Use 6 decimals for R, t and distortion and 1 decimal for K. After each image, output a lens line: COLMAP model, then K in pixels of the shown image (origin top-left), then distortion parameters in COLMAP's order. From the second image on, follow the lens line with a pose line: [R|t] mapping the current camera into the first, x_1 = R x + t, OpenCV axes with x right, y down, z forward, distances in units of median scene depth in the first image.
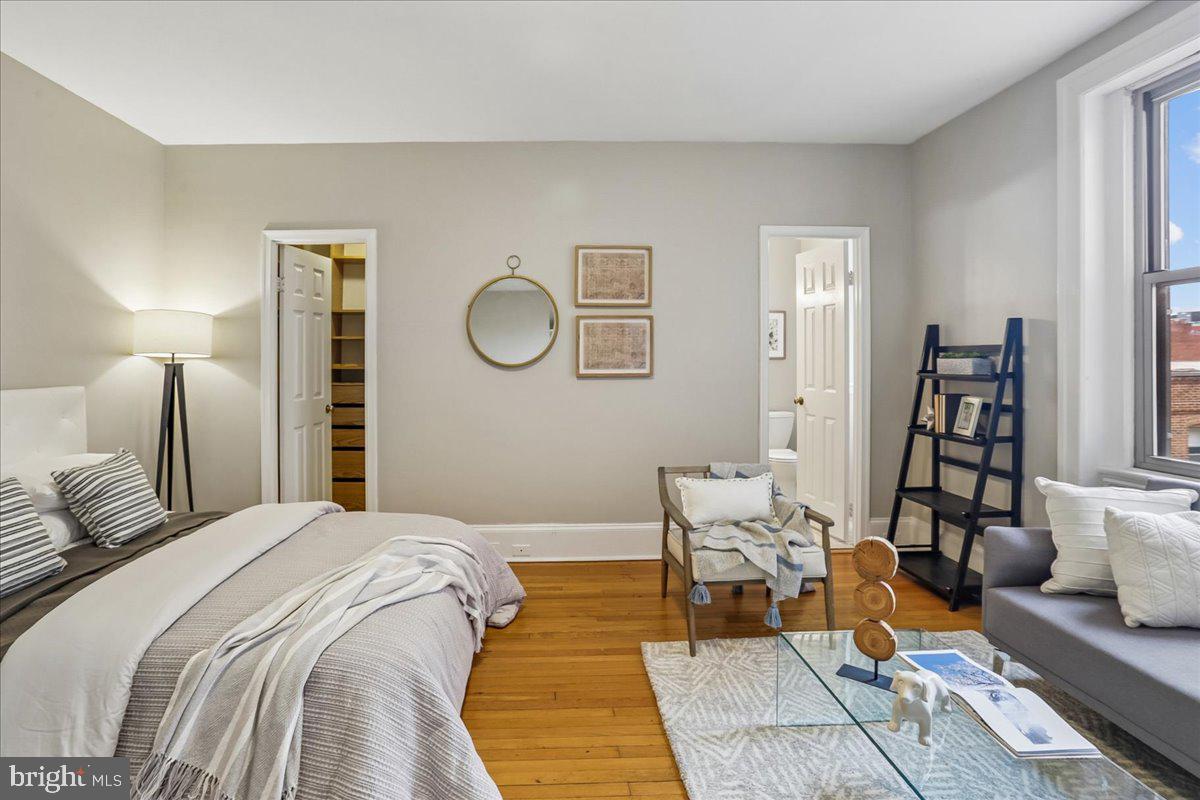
lens RADIAL K [[618.9, 0, 565.0], [0, 618.9, 372.3], [0, 0, 1]] dist [-0.063190, 0.040632]
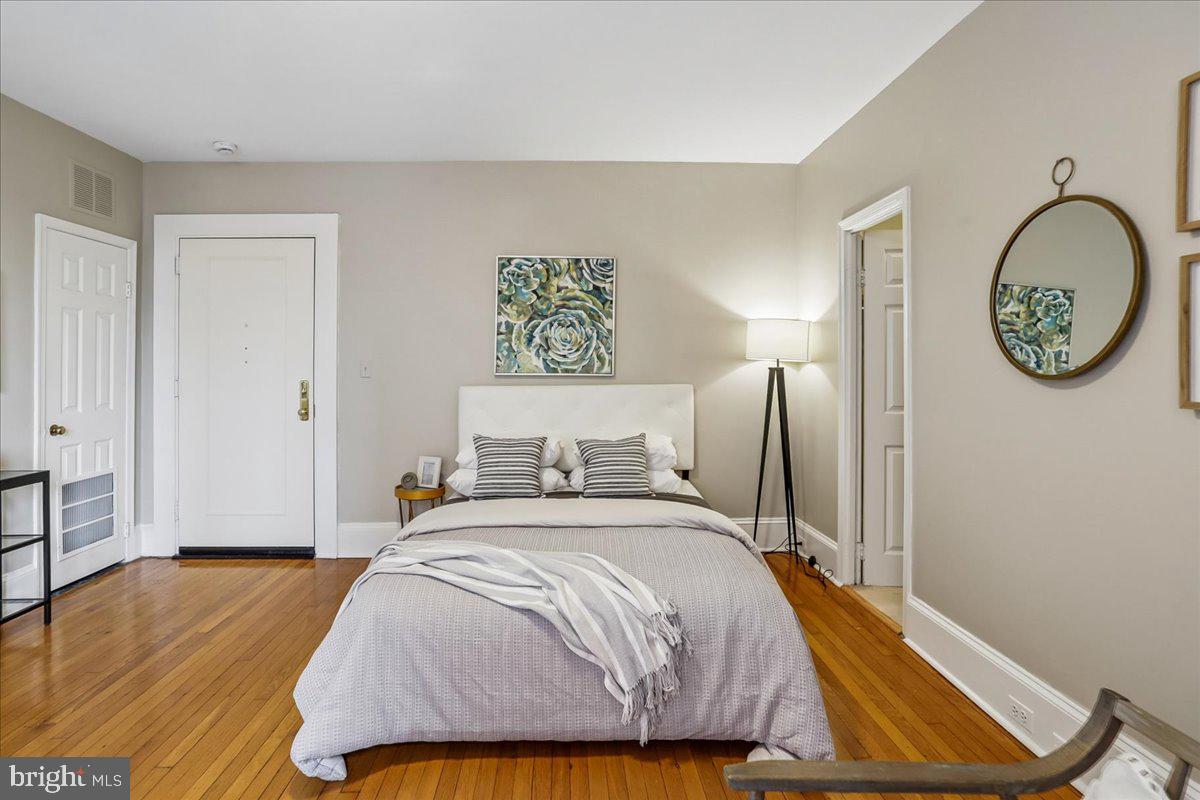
lens RADIAL K [[614.0, 0, 575.8], [0, 614.0, 372.1], [0, 0, 1]] dist [-0.066941, 0.036610]
pose [[-0.009424, 0.014158, -0.999855, 0.447690], [-0.017160, 0.999750, 0.014318, -0.015917], [0.999808, 0.017293, -0.009179, 0.665662]]
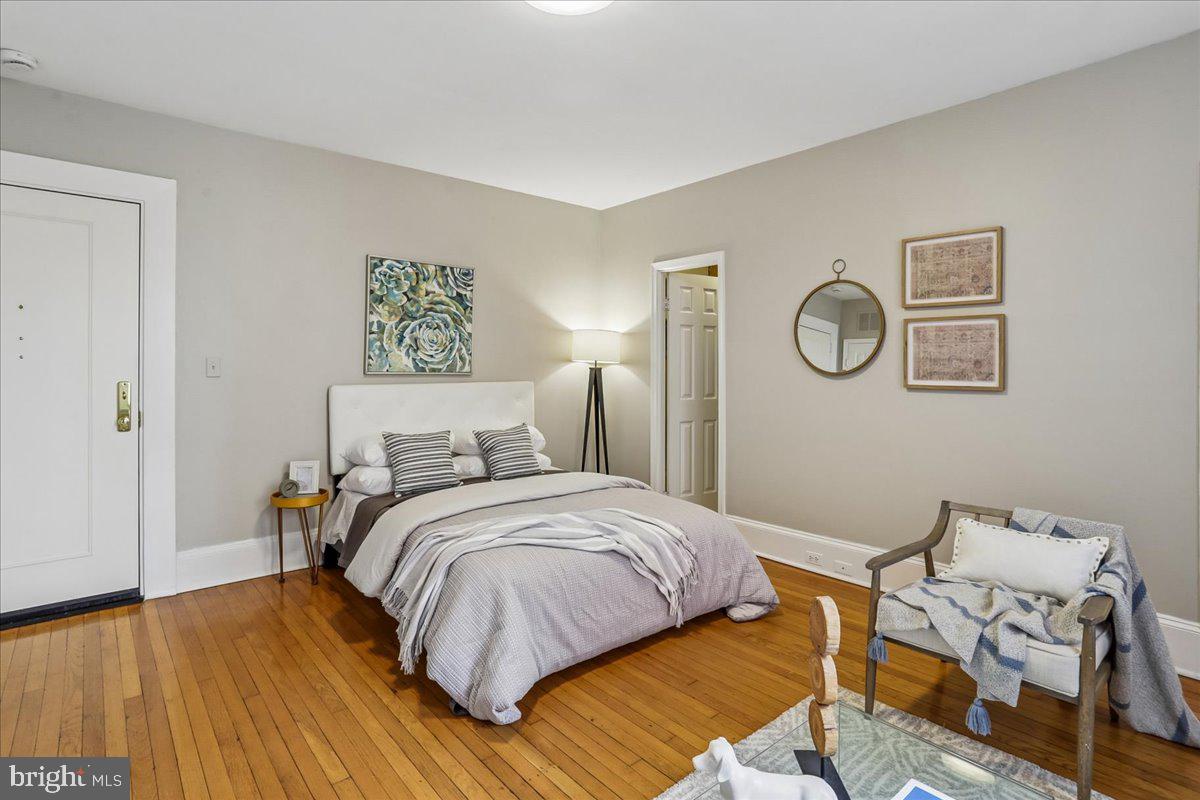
lens RADIAL K [[607.2, 0, 599.9], [0, 607.2, 377.6], [0, 0, 1]] dist [-0.061087, 0.037365]
pose [[0.627844, 0.023839, -0.777974, 0.452480], [-0.023756, 0.999652, 0.011461, -0.007903], [0.777977, 0.011286, 0.628192, 0.137287]]
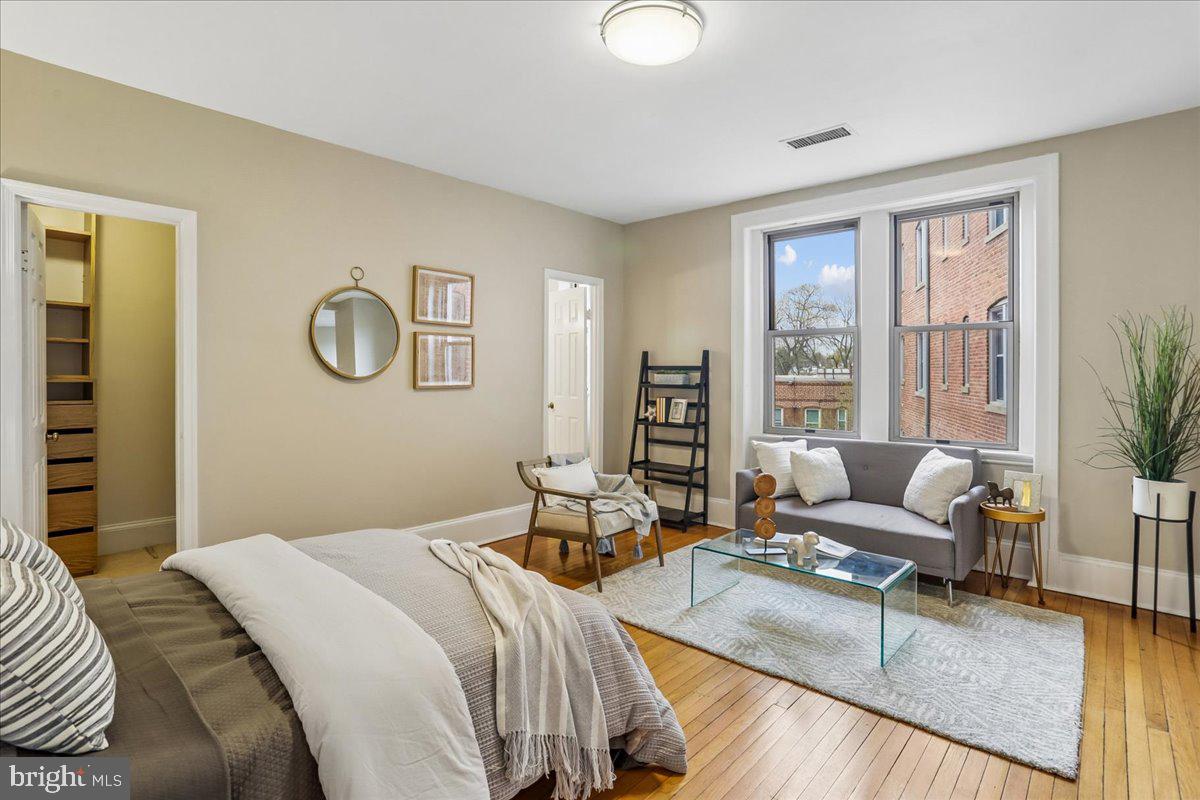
lens RADIAL K [[601.6, 0, 604.3], [0, 601.6, 393.6], [0, 0, 1]] dist [-0.051584, 0.034874]
pose [[0.689207, -0.016740, 0.724371, -0.552363], [0.005886, 0.999829, 0.017506, -0.000649], [-0.724540, -0.007801, 0.689188, 0.059068]]
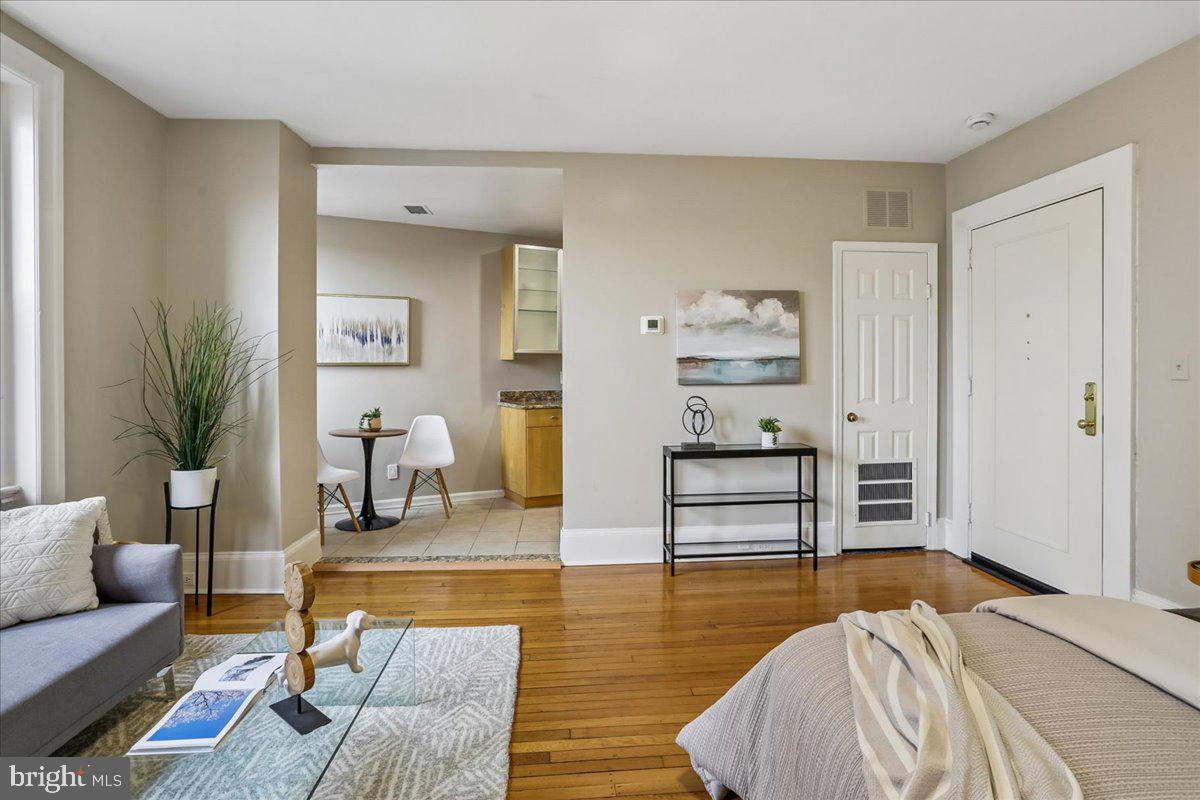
lens RADIAL K [[607.2, 0, 599.9], [0, 607.2, 377.6], [0, 0, 1]] dist [-0.061087, 0.037365]
pose [[-0.998952, 0.010470, -0.044561, 0.040158], [0.008850, 0.999298, 0.036404, -0.018059], [0.044911, 0.035972, -0.998343, 0.957579]]
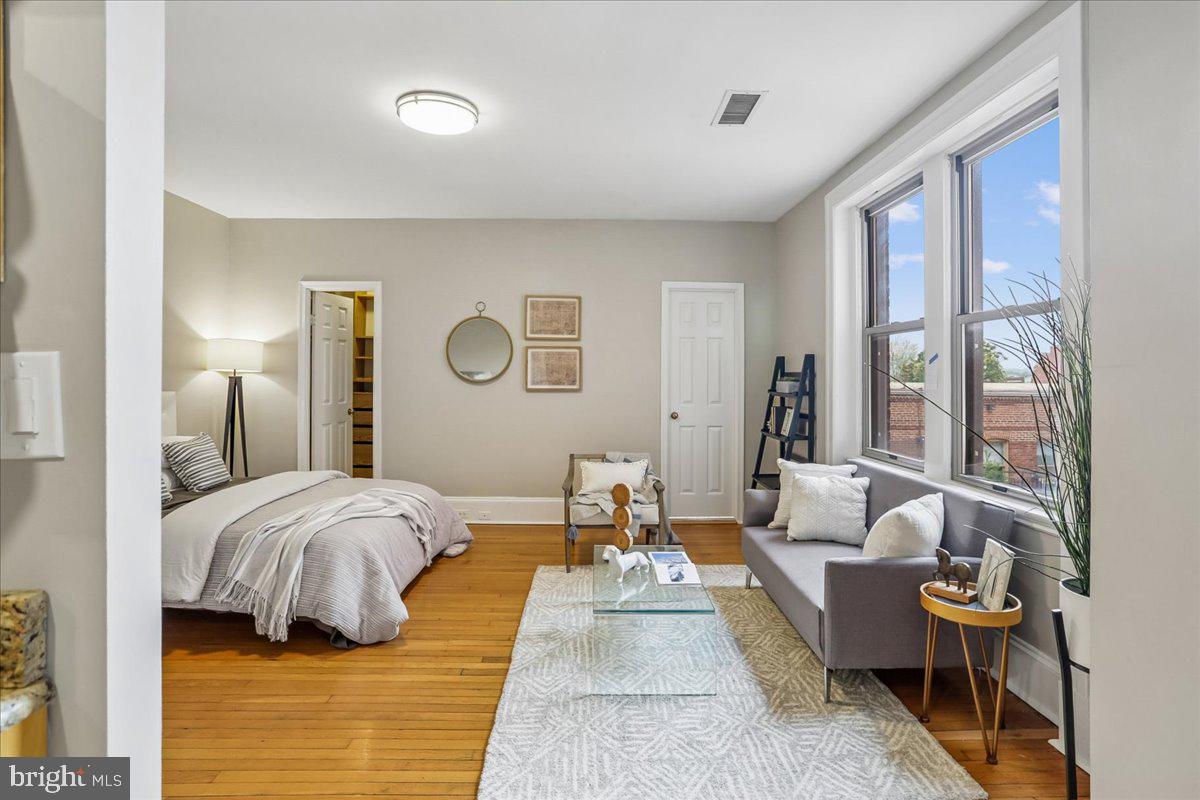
lens RADIAL K [[601.6, 0, 604.3], [0, 601.6, 393.6], [0, 0, 1]] dist [-0.051584, 0.034874]
pose [[0.999830, 0.015546, -0.009867, 0.229109], [-0.015434, 0.999816, 0.011363, -0.003694], [0.010042, -0.011209, 0.999887, -0.372455]]
